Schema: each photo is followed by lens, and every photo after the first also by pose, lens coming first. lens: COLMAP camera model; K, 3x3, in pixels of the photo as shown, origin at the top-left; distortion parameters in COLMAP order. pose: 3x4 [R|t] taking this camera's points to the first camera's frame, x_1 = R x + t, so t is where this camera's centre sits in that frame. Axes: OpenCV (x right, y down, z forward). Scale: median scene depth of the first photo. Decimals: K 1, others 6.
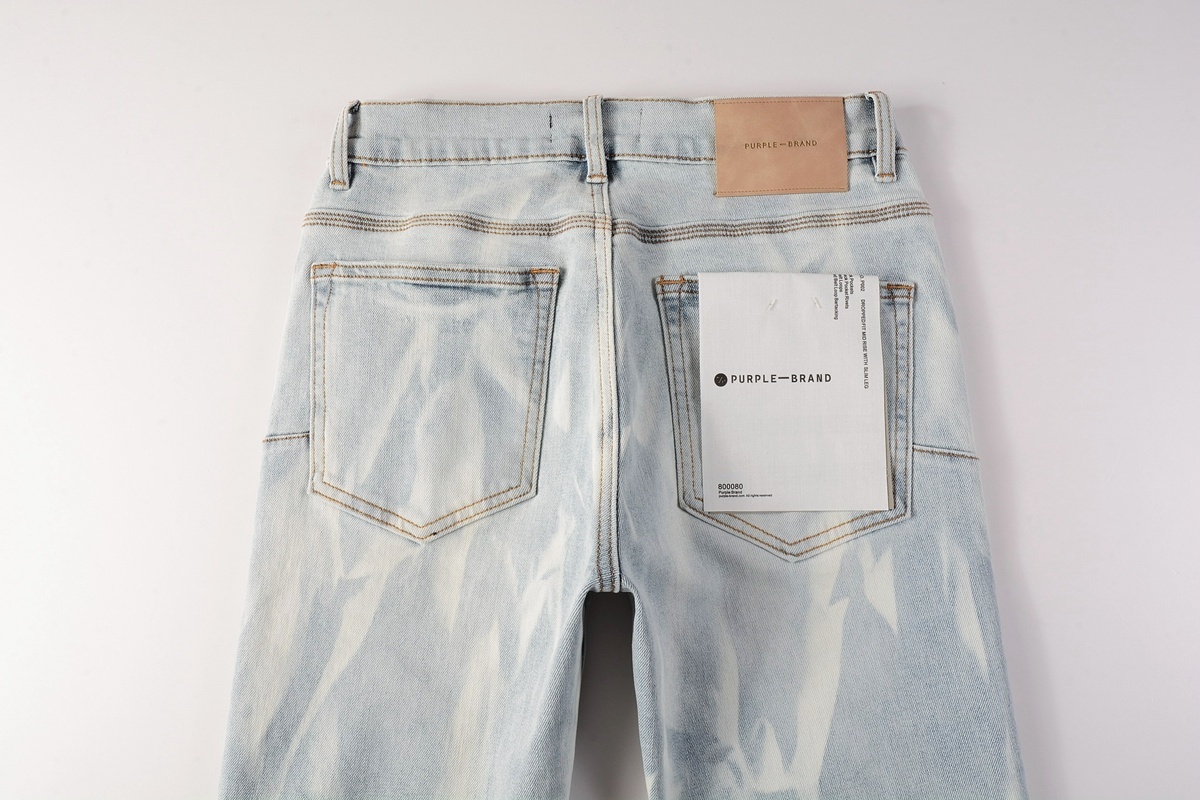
lens RADIAL K [[871.9, 0, 600.6], [0, 871.9, 401.0], [0, 0, 1]] dist [-0.012523, -0.001516]
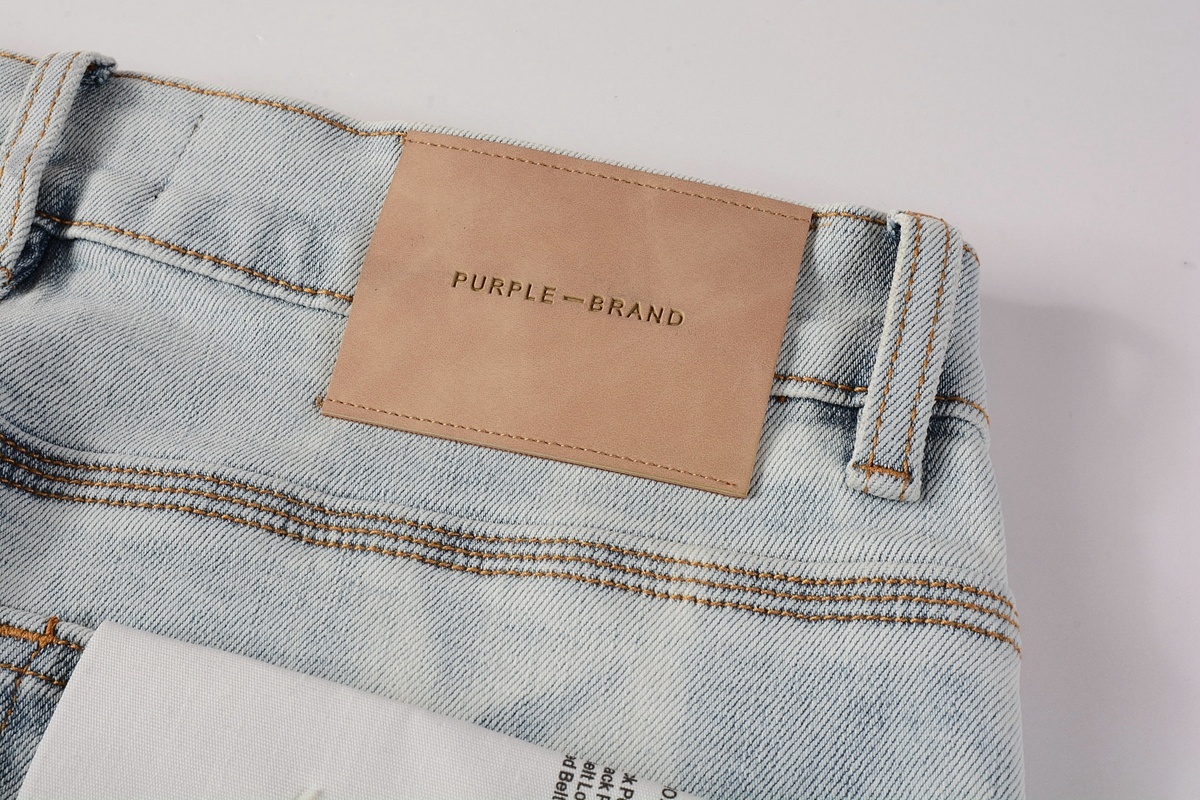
lens RADIAL K [[1733.1, 0, 599.3], [0, 1733.1, 399.9], [0, 0, 1]] dist [0.046879, 0.000000]
pose [[0.958009, 0.234140, -0.165520, 0.325624], [-0.279069, 0.893964, -0.350640, -0.059620], [0.065870, 0.382108, 0.921767, 0.470551]]
